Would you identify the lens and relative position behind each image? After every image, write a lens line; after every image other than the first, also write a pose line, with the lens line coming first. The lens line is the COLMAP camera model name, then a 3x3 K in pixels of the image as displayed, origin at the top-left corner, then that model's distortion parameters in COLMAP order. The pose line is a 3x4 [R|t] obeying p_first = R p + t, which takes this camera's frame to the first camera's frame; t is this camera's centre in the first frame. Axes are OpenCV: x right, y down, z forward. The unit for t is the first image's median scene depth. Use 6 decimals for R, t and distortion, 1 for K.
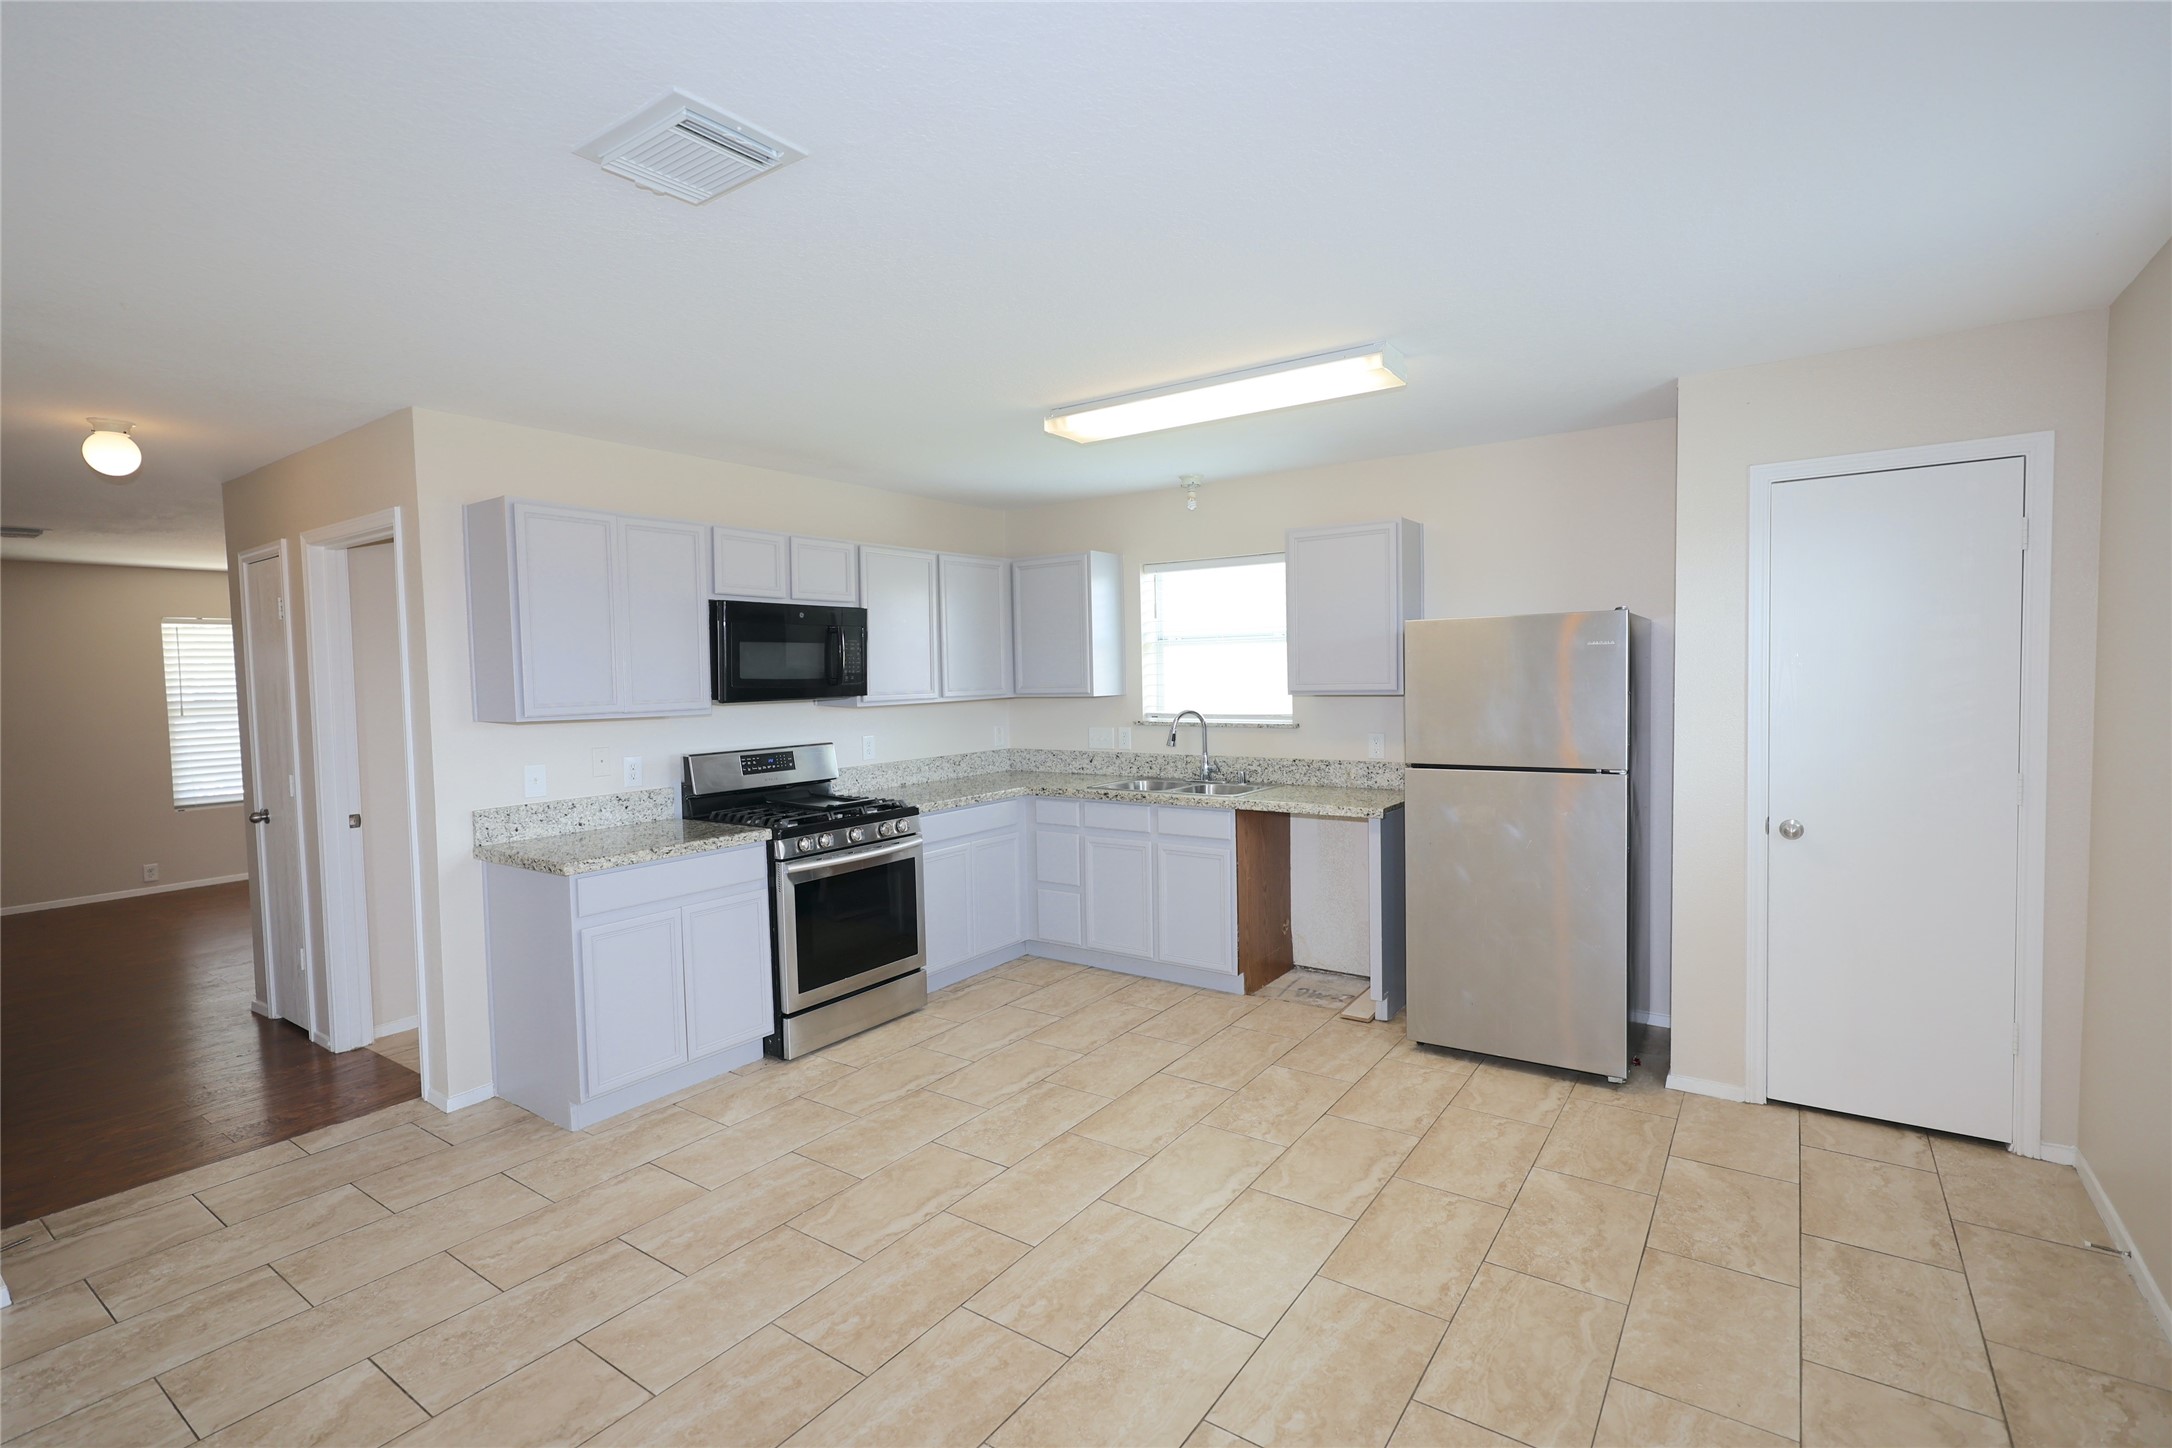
lens RADIAL K [[1002.3, 0, 1089.0], [0, 1002.3, 722.9], [0, 0, 1]] dist [-0.002639, 0.000147]
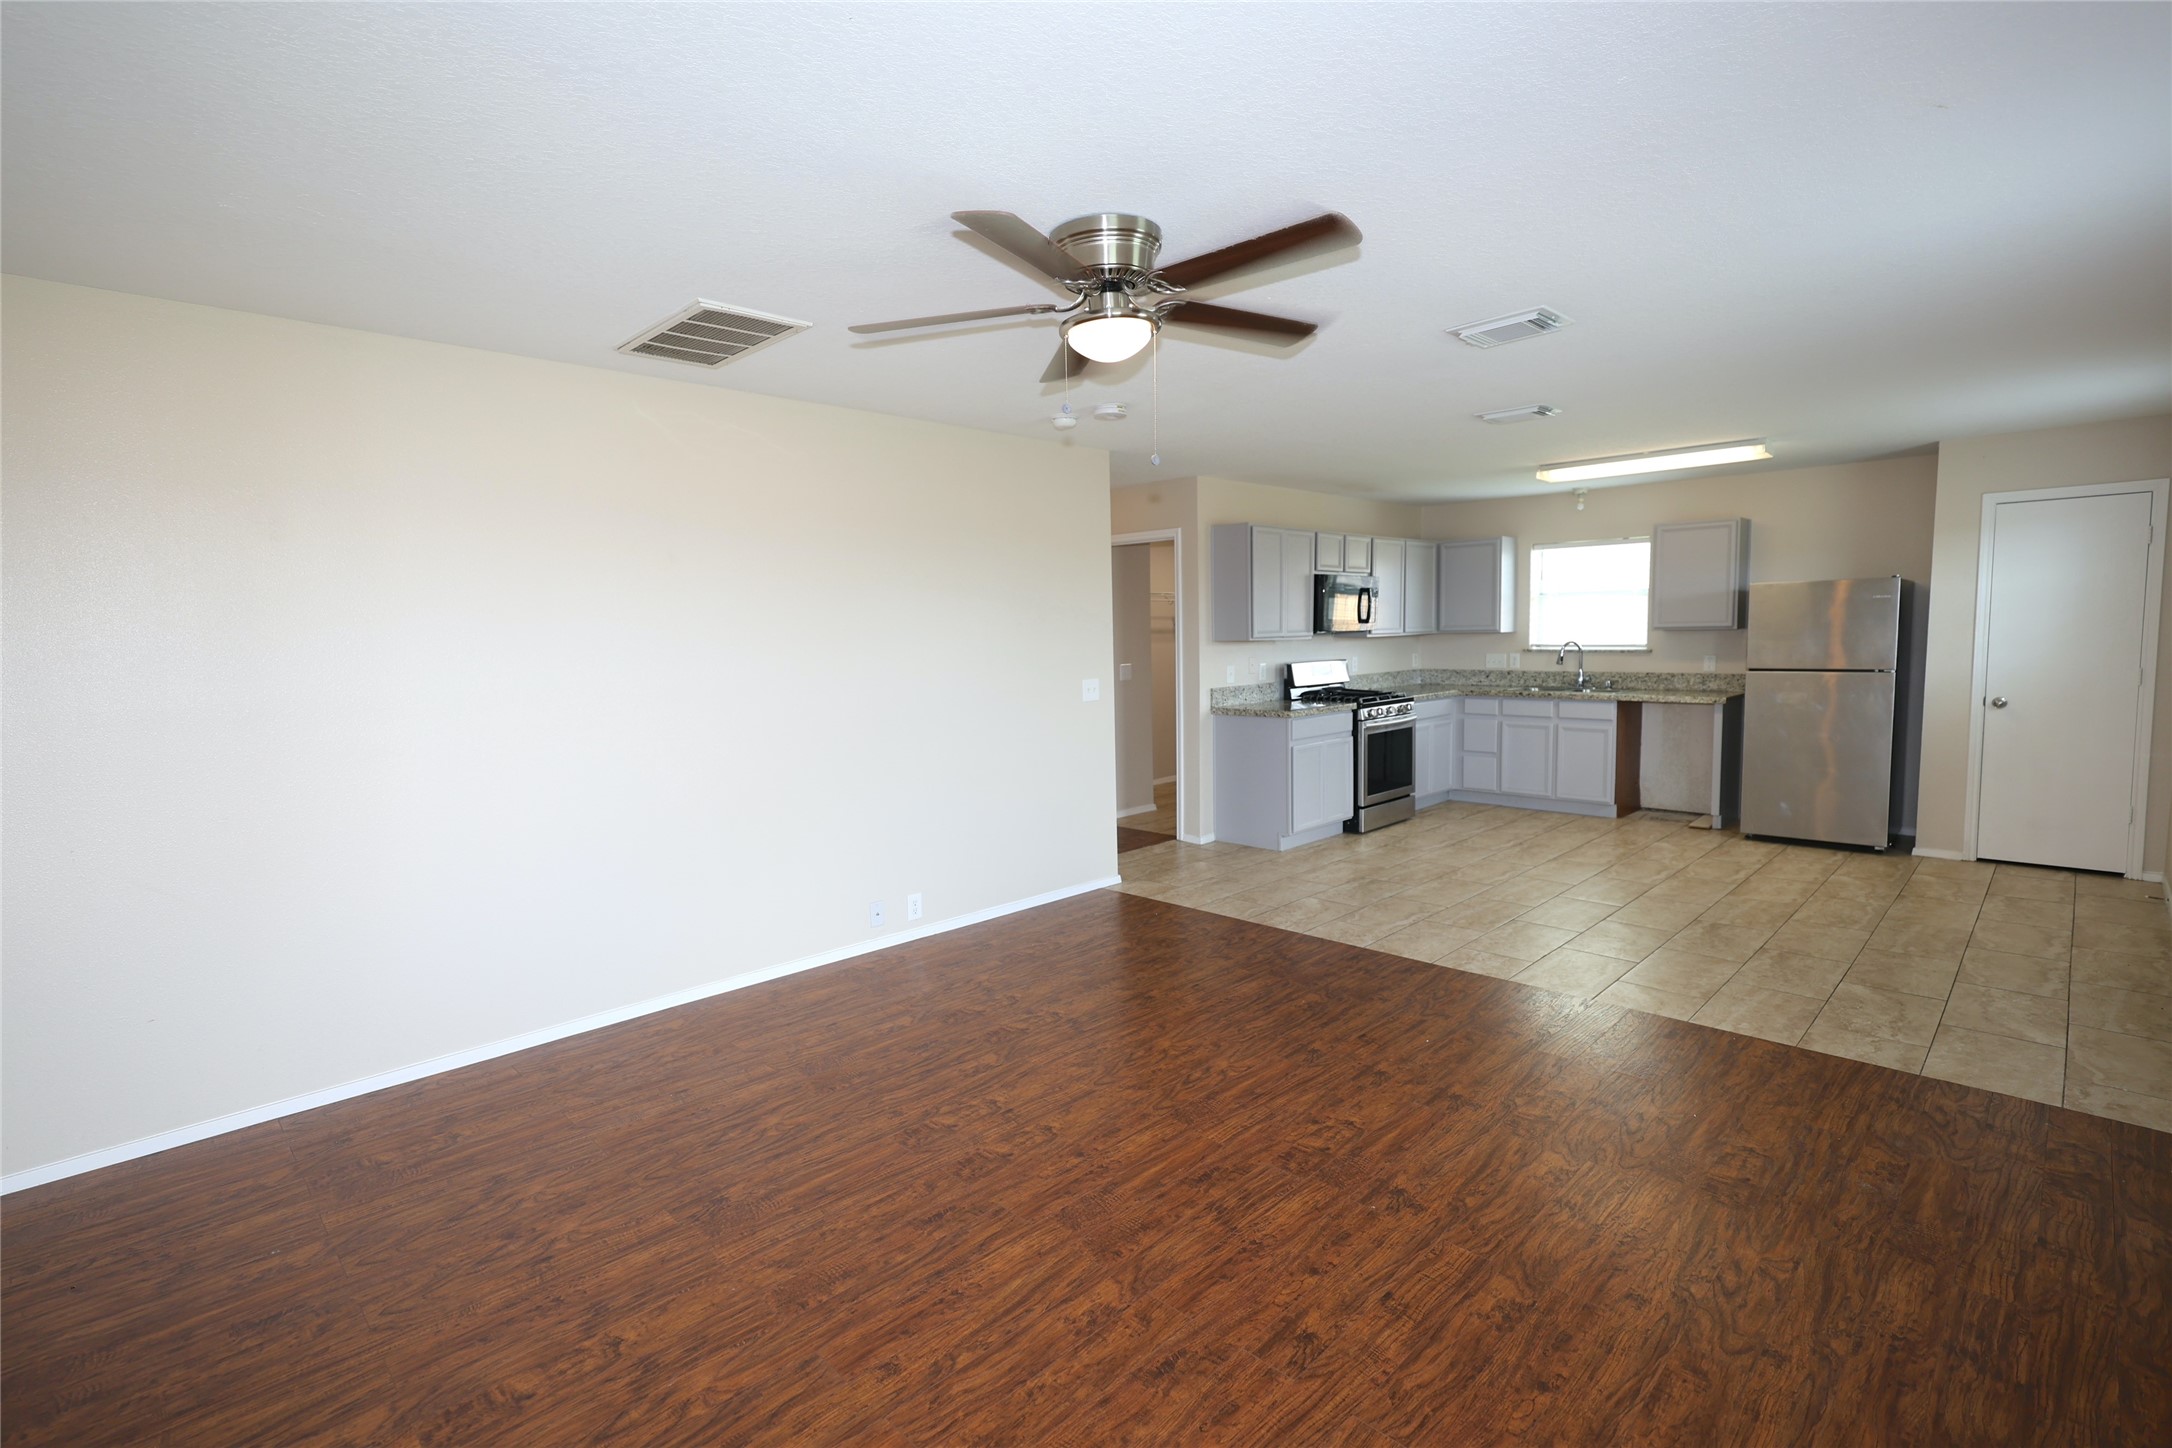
lens RADIAL K [[1002.3, 0, 1087.6], [0, 1002.3, 722.0], [0, 0, 1]] dist [-0.002639, 0.000147]
pose [[0.985759, 0.015830, -0.167416, -0.487862], [-0.008087, 0.998870, 0.046828, 0.059283], [0.167969, -0.044807, 0.984774, -0.838997]]
